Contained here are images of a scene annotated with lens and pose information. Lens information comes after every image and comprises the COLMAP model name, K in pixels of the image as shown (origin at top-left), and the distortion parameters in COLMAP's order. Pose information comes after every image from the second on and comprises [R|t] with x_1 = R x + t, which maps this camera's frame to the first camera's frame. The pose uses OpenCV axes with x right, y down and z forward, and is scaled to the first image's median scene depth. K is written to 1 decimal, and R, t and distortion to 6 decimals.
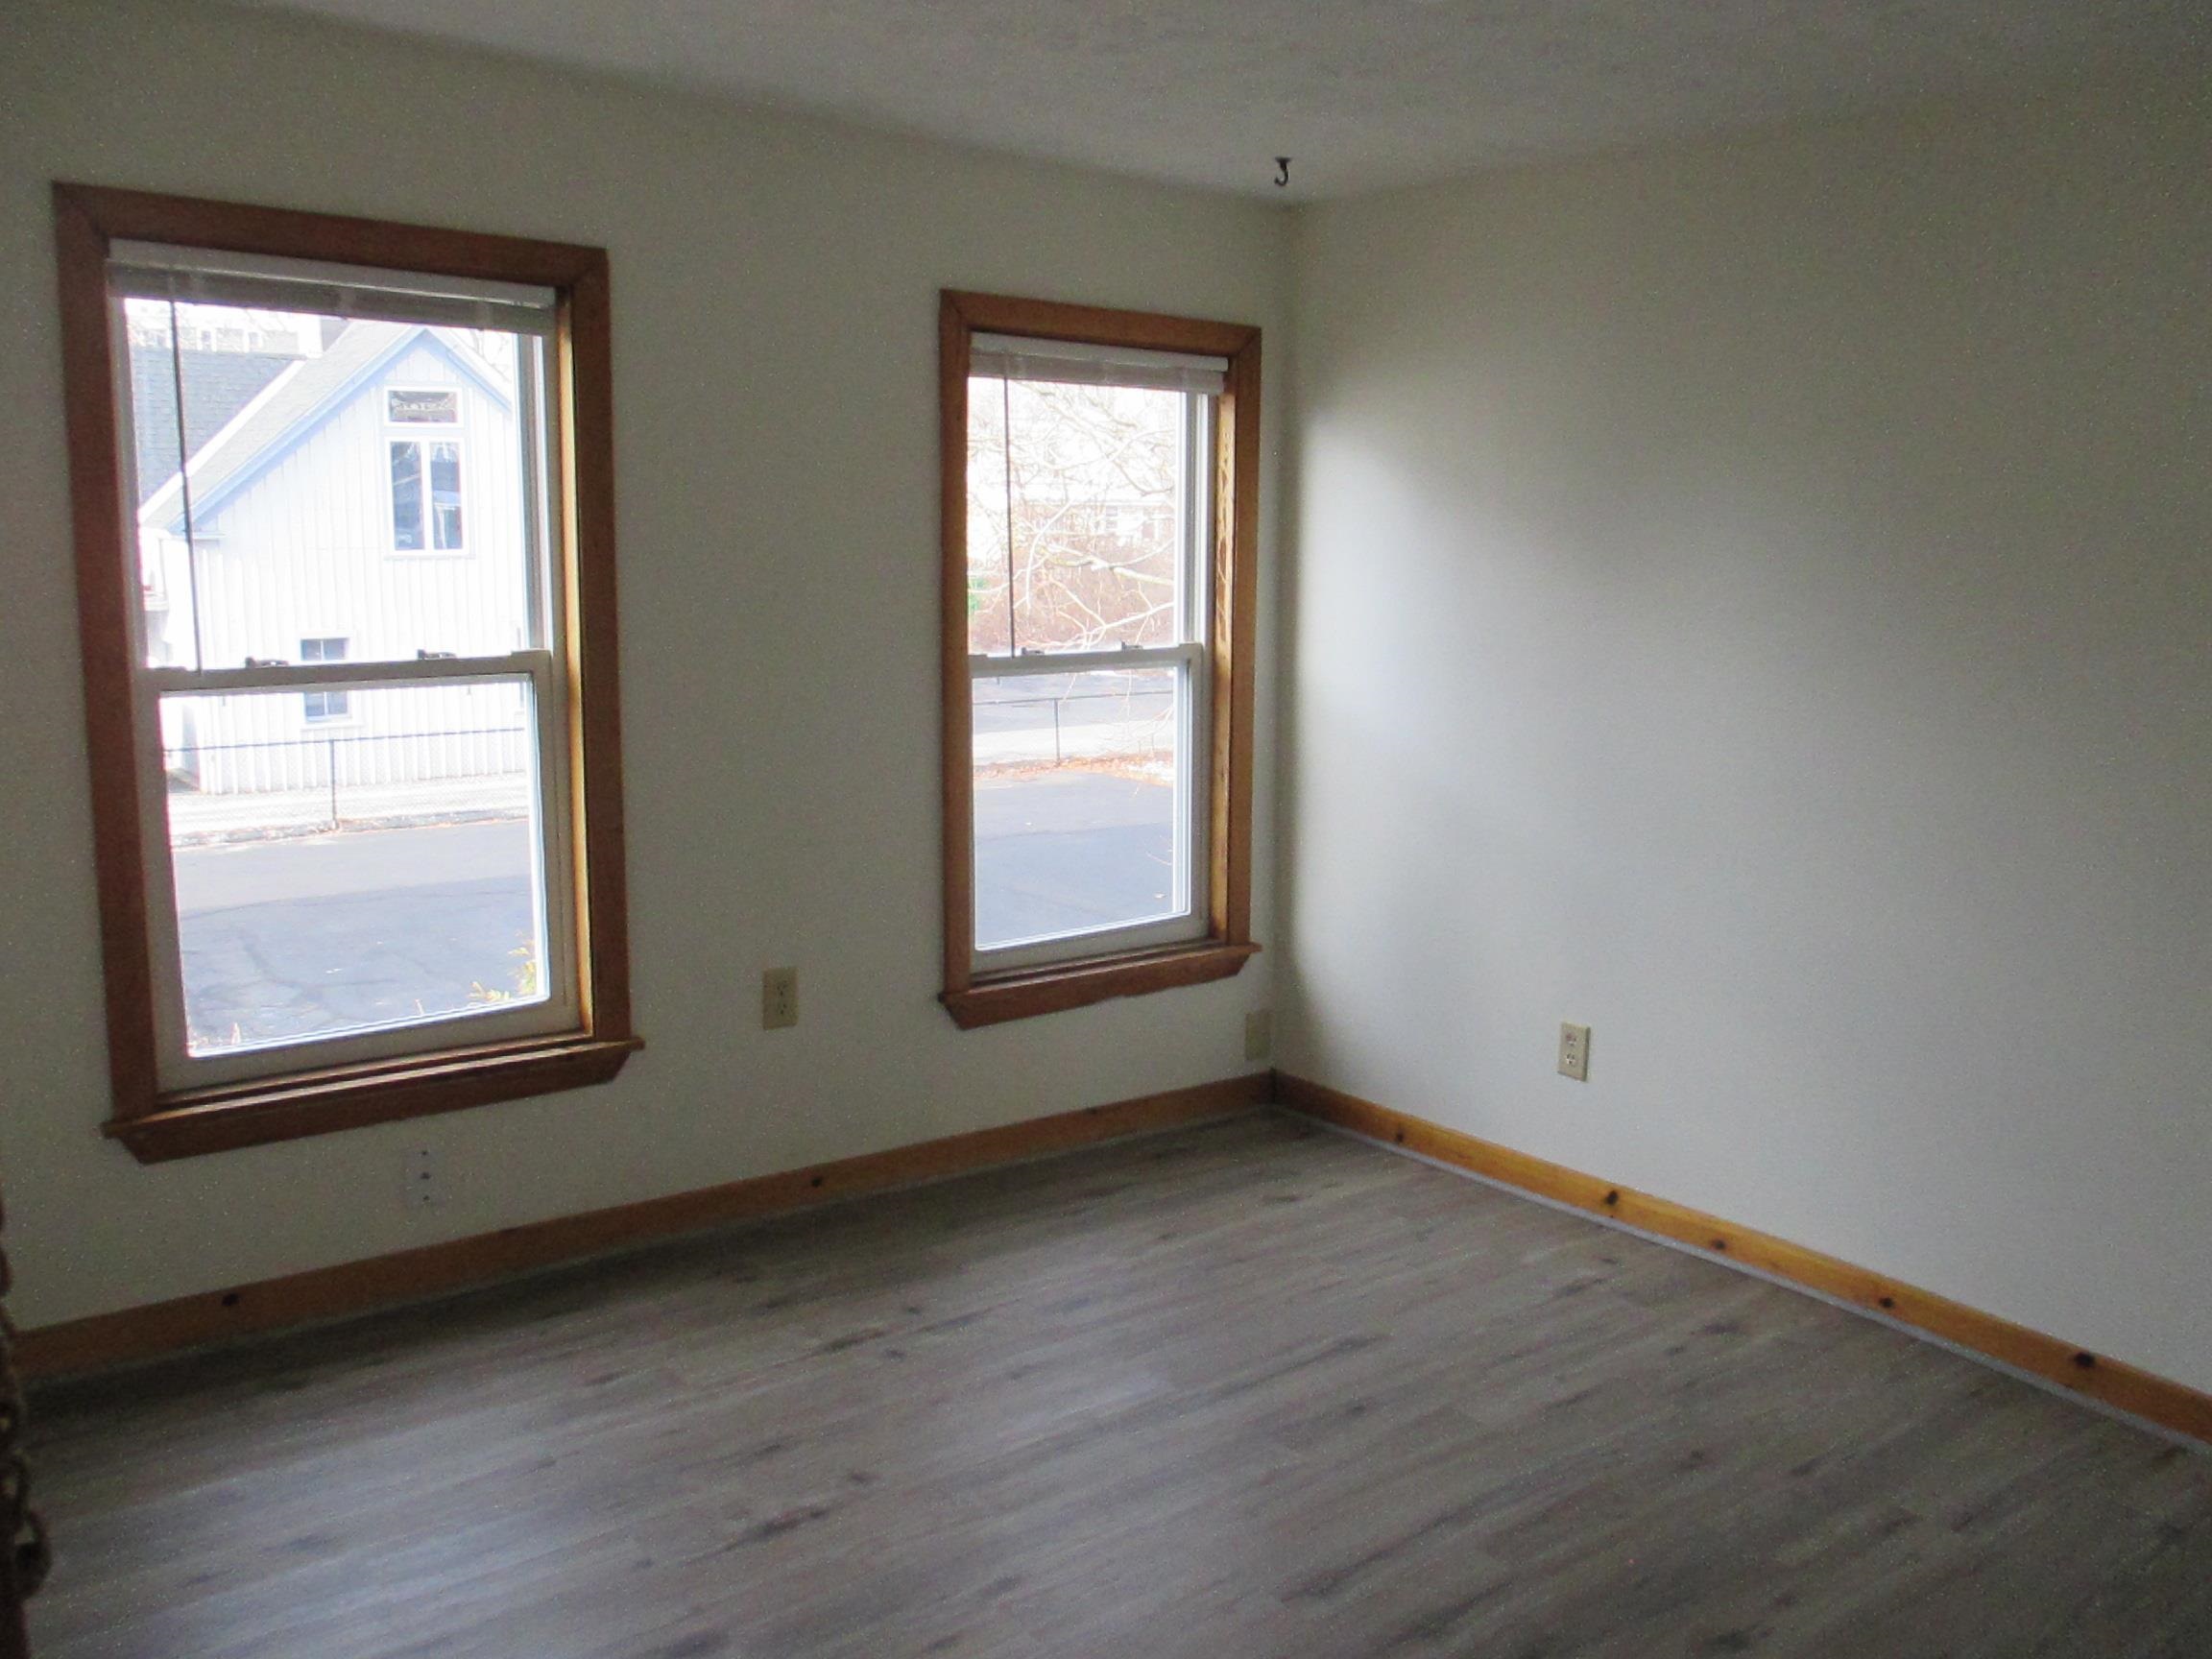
lens RADIAL K [[1946.0, 0, 1106.0], [0, 1946.0, 829.5], [0, 0, 1]] dist [-0.038304, -0.002940]
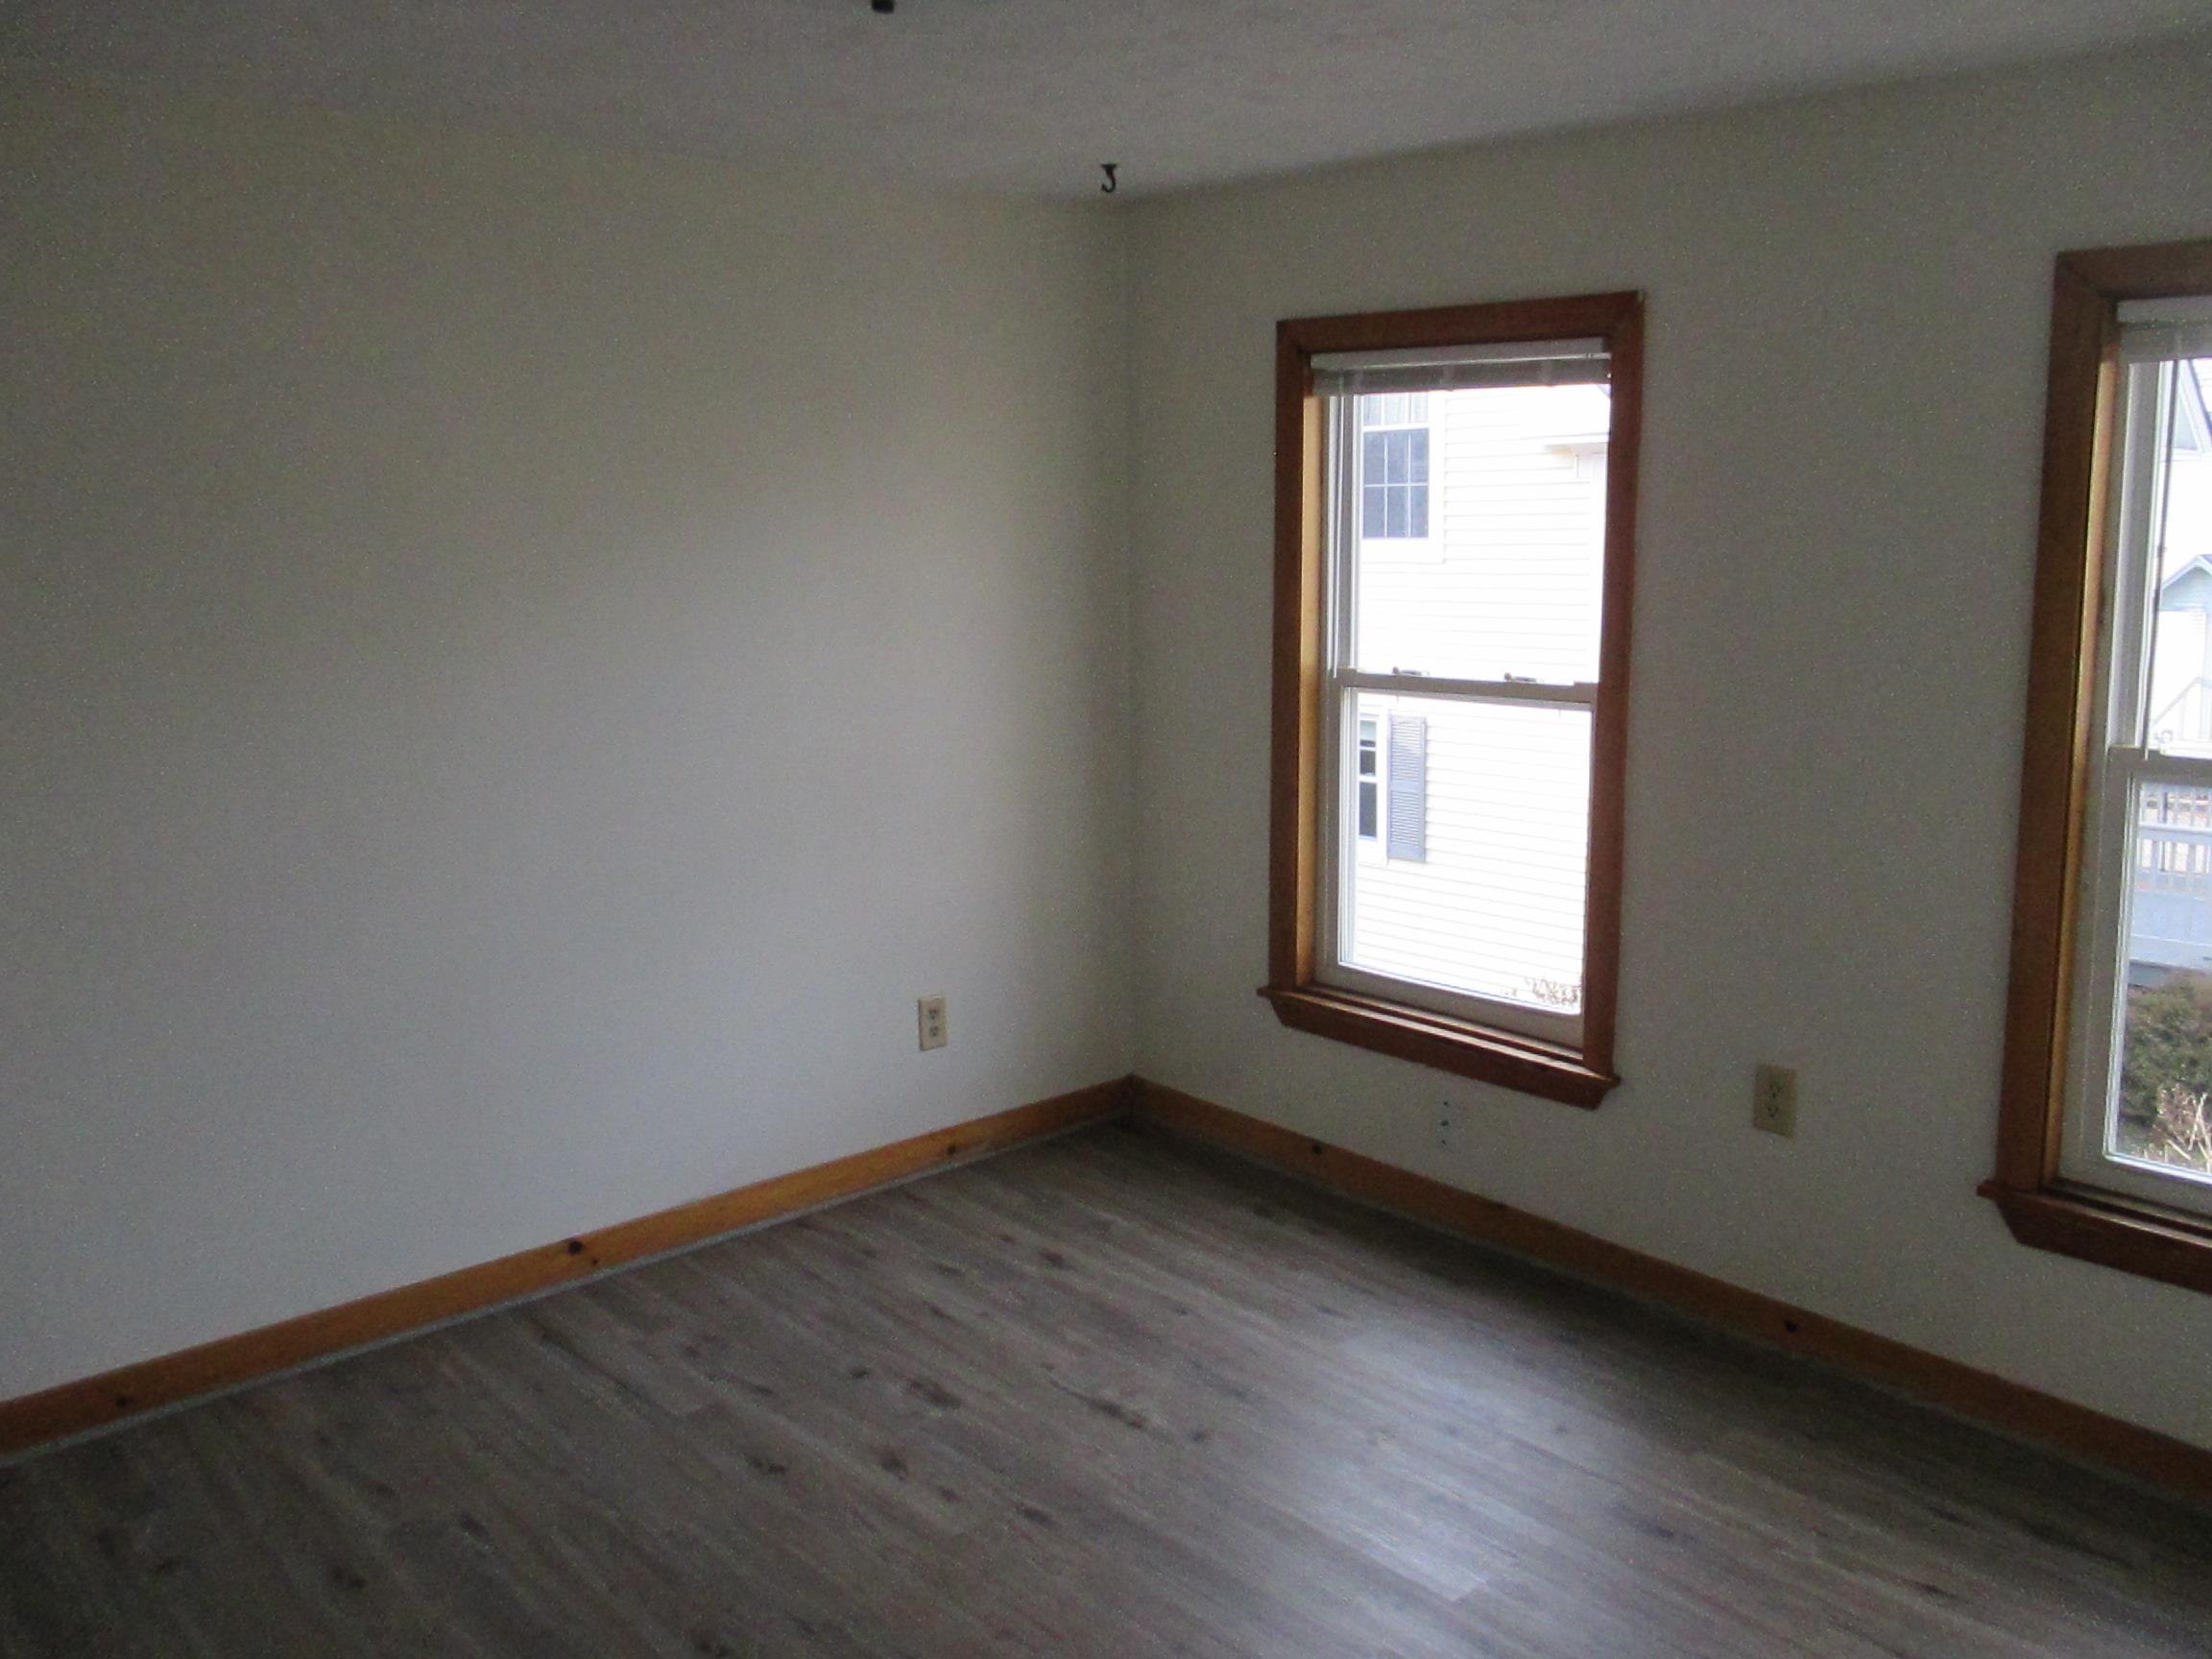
lens RADIAL K [[1901.2, 0, 1106.0], [0, 1901.2, 829.5], [0, 0, 1]] dist [-0.003120, -0.006699]
pose [[0.011402, 0.134102, -0.990902, 0.759846], [-0.162620, 0.978022, 0.130488, -0.109823], [0.986623, 0.159653, 0.032960, 0.741015]]
